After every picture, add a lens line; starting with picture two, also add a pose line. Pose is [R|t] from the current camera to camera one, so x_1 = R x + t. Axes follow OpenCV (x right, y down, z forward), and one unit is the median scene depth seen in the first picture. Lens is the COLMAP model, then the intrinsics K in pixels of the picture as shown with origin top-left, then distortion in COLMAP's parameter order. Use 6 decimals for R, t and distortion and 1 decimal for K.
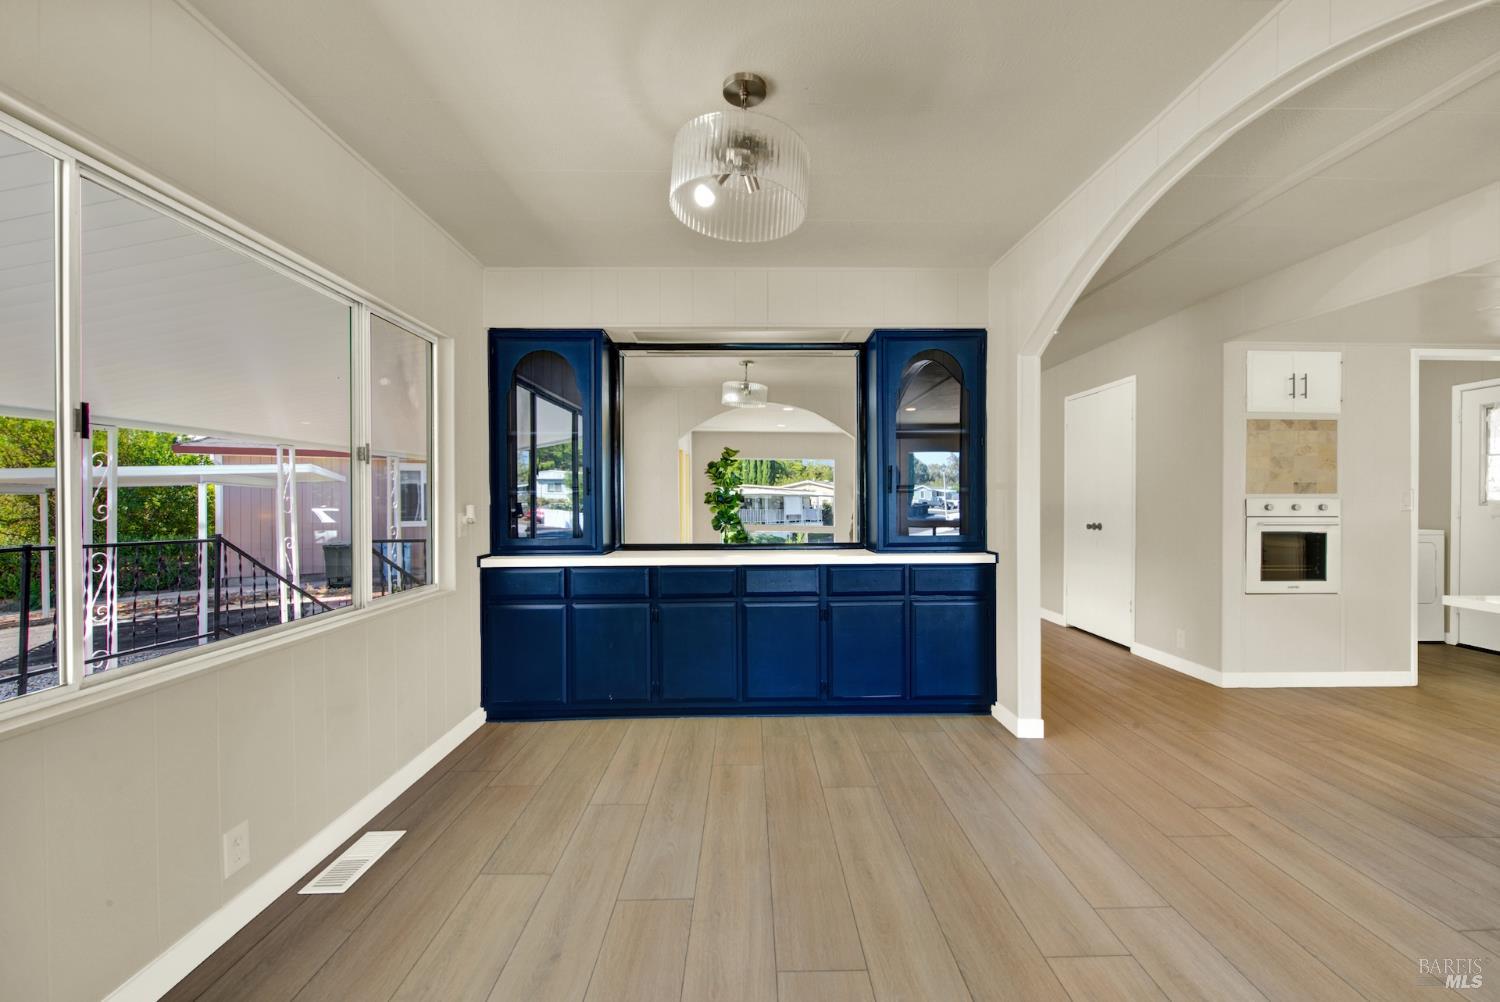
lens RADIAL K [[608.9, 0, 756.9], [0, 608.9, 502.5], [0, 0, 1]] dist [-0.000144, -0.000220]
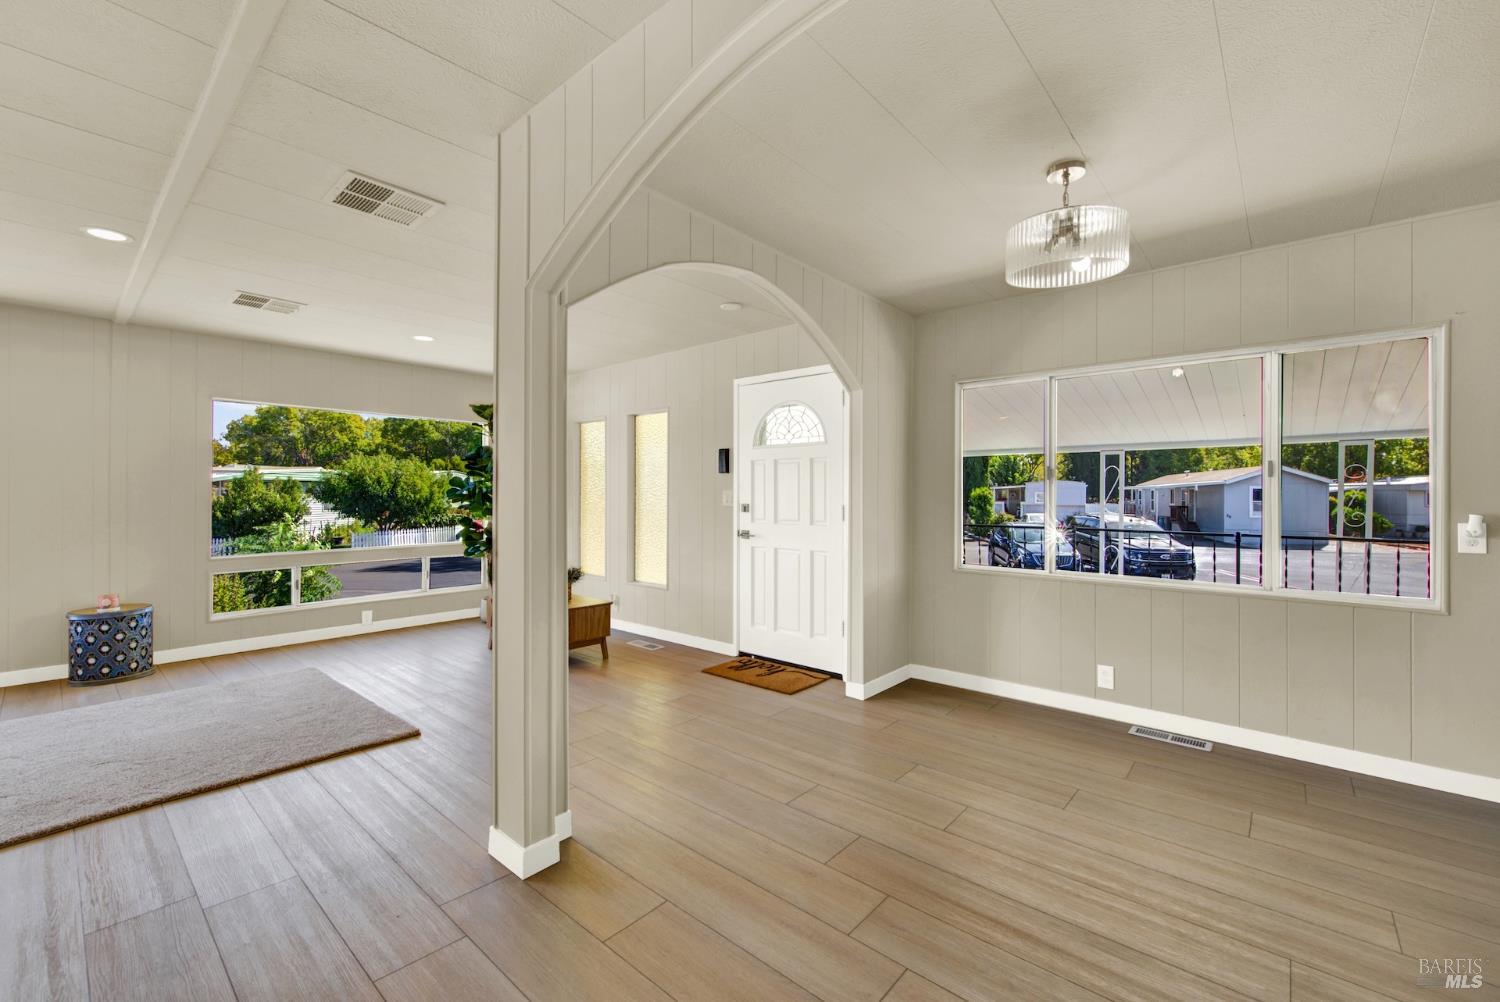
lens RADIAL K [[615.6, 0, 757.7], [0, 615.6, 494.0], [0, 0, 1]] dist [-0.001235, -0.000637]
pose [[-0.662593, -0.005079, -0.748963, 0.708130], [-0.008782, 0.999961, 0.000988, -0.012997], [0.748928, 0.007232, -0.662612, 0.734891]]
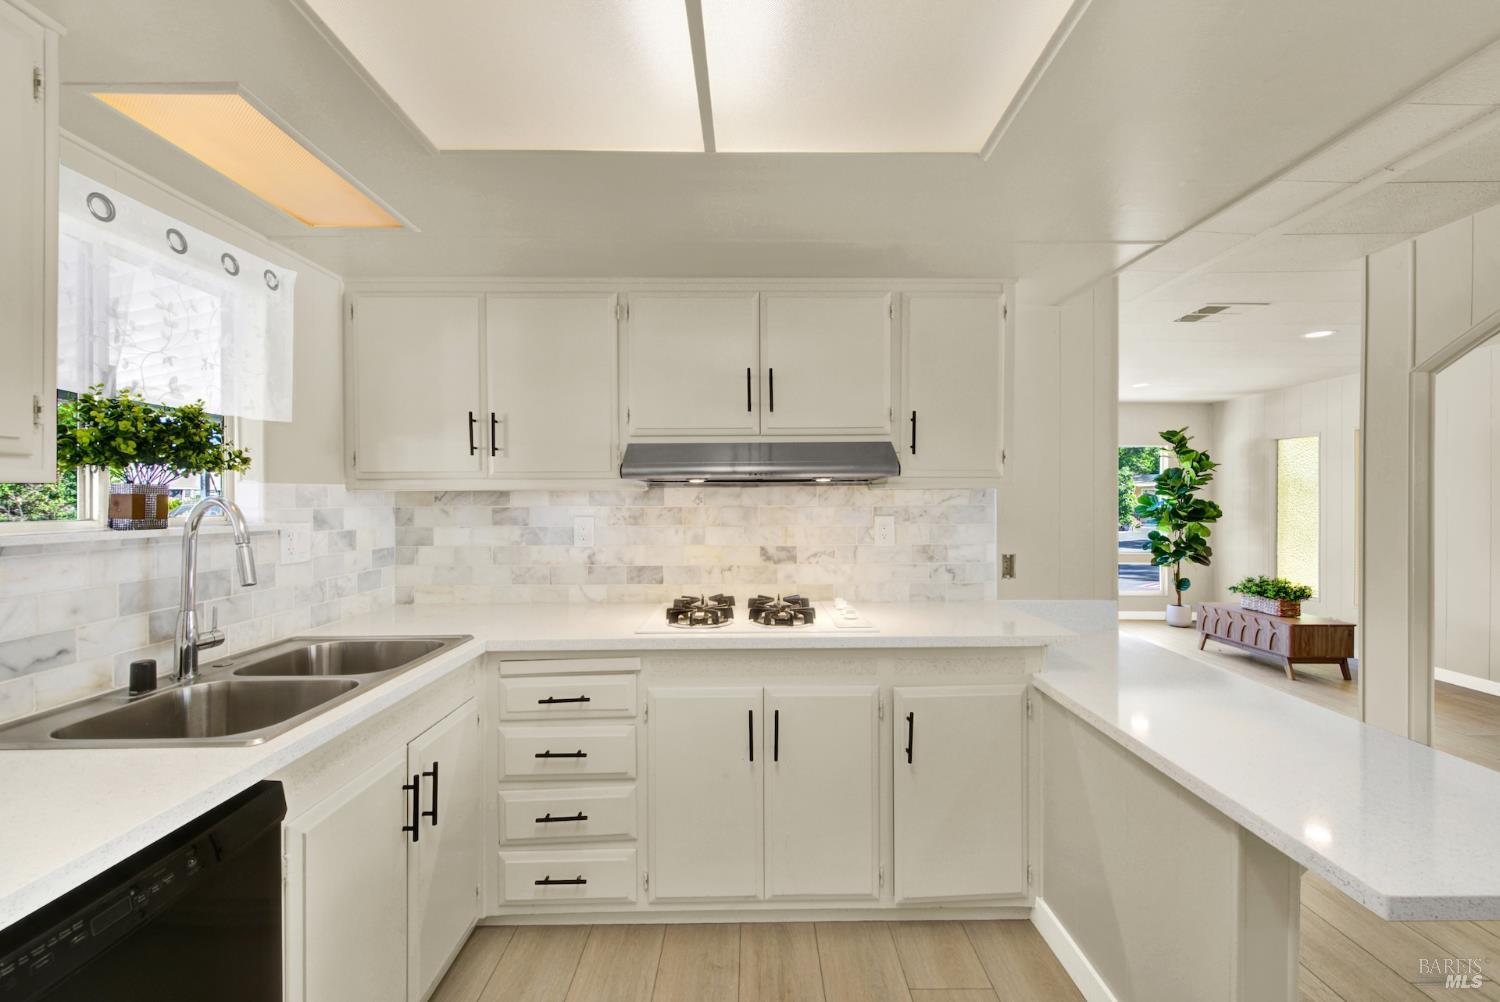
lens RADIAL K [[616.8, 0, 759.0], [0, 616.8, 499.2], [0, 0, 1]] dist [0.002312, 0.000107]
pose [[-0.999993, -0.001738, -0.003323, 1.215562], [-0.001766, 0.999964, 0.008262, -0.054094], [0.003308, 0.008268, -0.999960, 0.942322]]
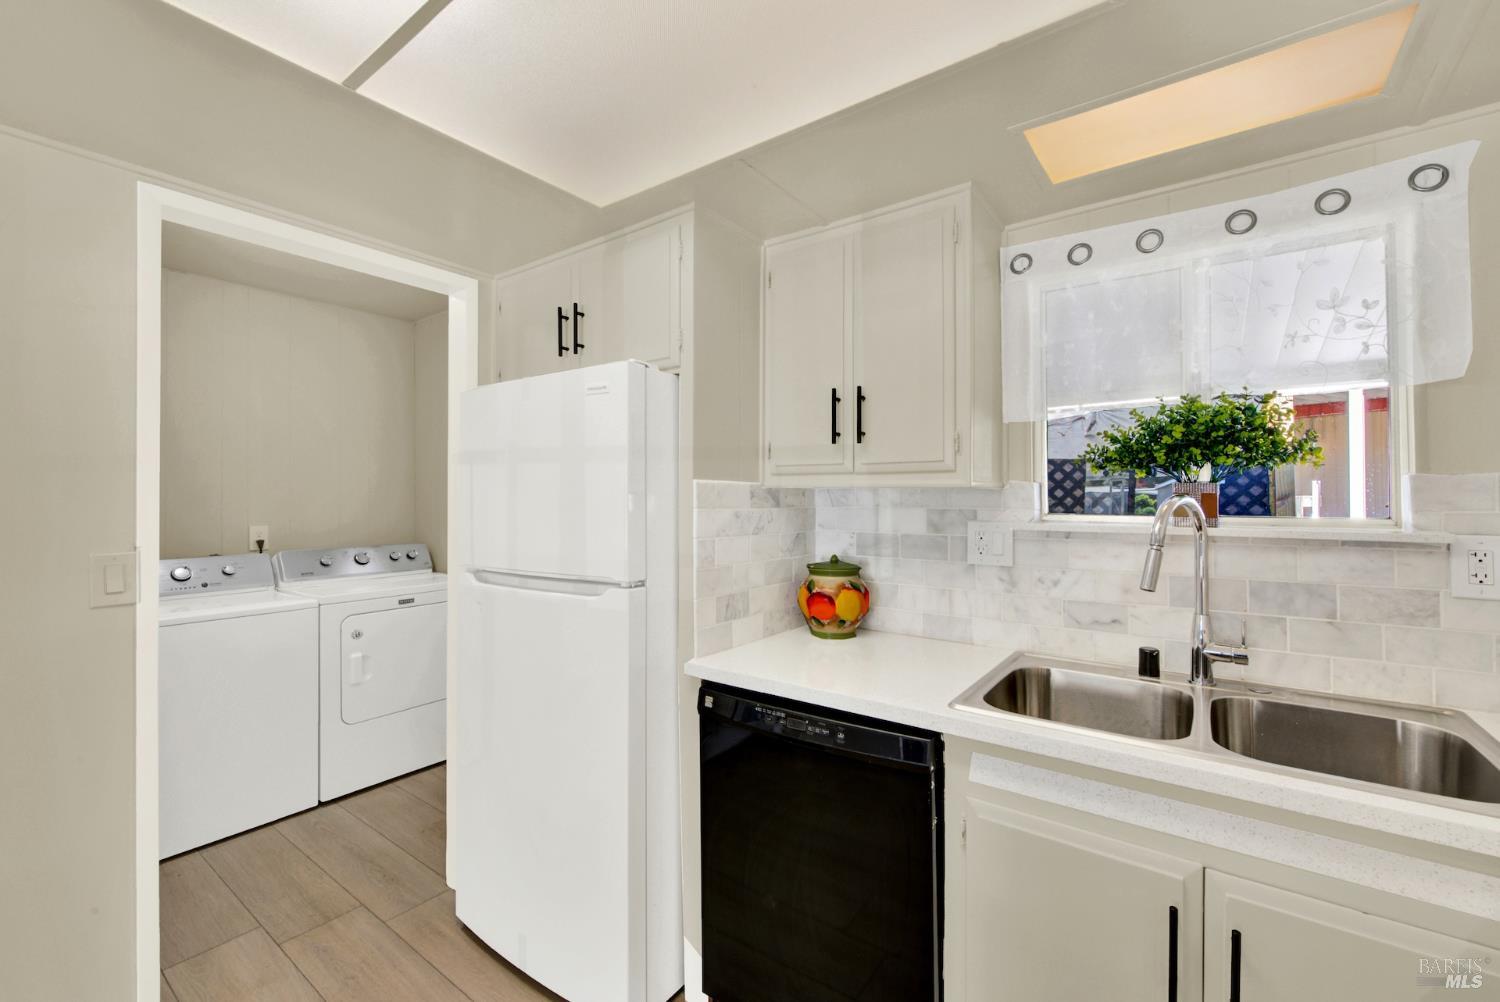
lens RADIAL K [[618.9, 0, 756.6], [0, 618.9, 489.4], [0, 0, 1]] dist [-0.001272, -0.000782]
pose [[0.596160, 0.007335, 0.802832, 1.103627], [0.009558, 0.999823, -0.016233, -0.051348], [-0.802809, 0.017351, 0.595984, 0.503328]]
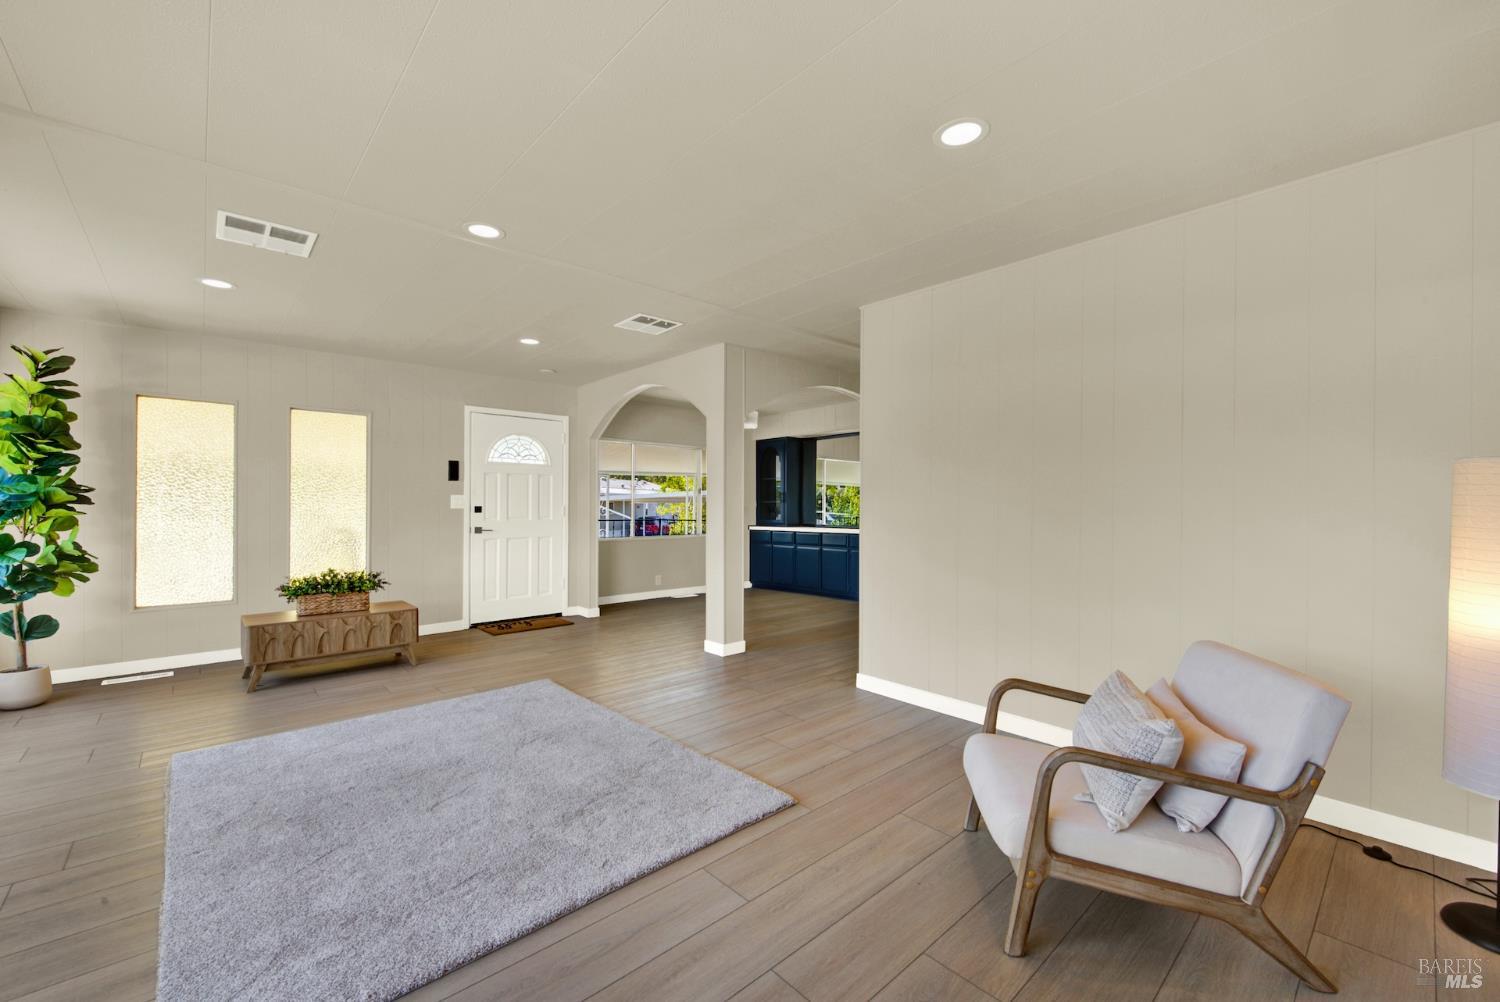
lens RADIAL K [[611.5, 0, 767.1], [0, 611.5, 504.9], [0, 0, 1]] dist [-0.000669, -0.000167]
pose [[0.677022, 0.002988, -0.735957, 1.519283], [-0.008000, 0.999963, -0.003299, 0.005849], [0.735919, 0.008121, 0.677021, -0.747004]]
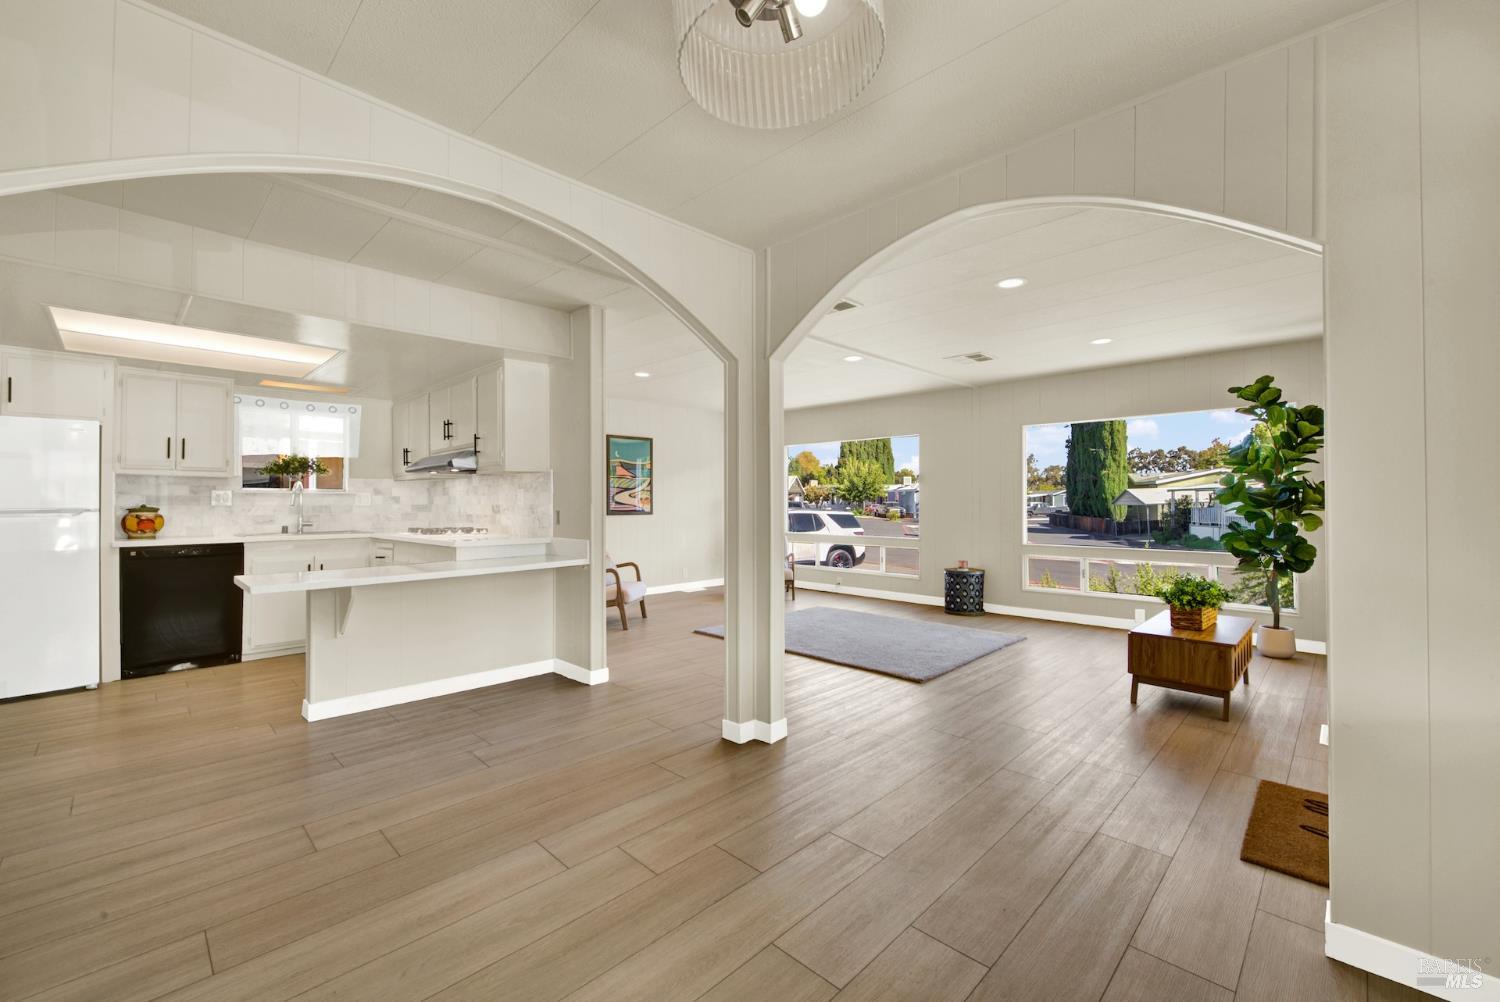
lens RADIAL K [[621.0, 0, 761.8], [0, 621.0, 498.2], [0, 0, 1]] dist [0.002924, -0.000381]
pose [[-0.712437, 0.003365, 0.701728, -0.259419], [0.007127, 0.999972, 0.002440, -0.007145], [-0.701700, 0.006740, -0.712440, 0.803962]]
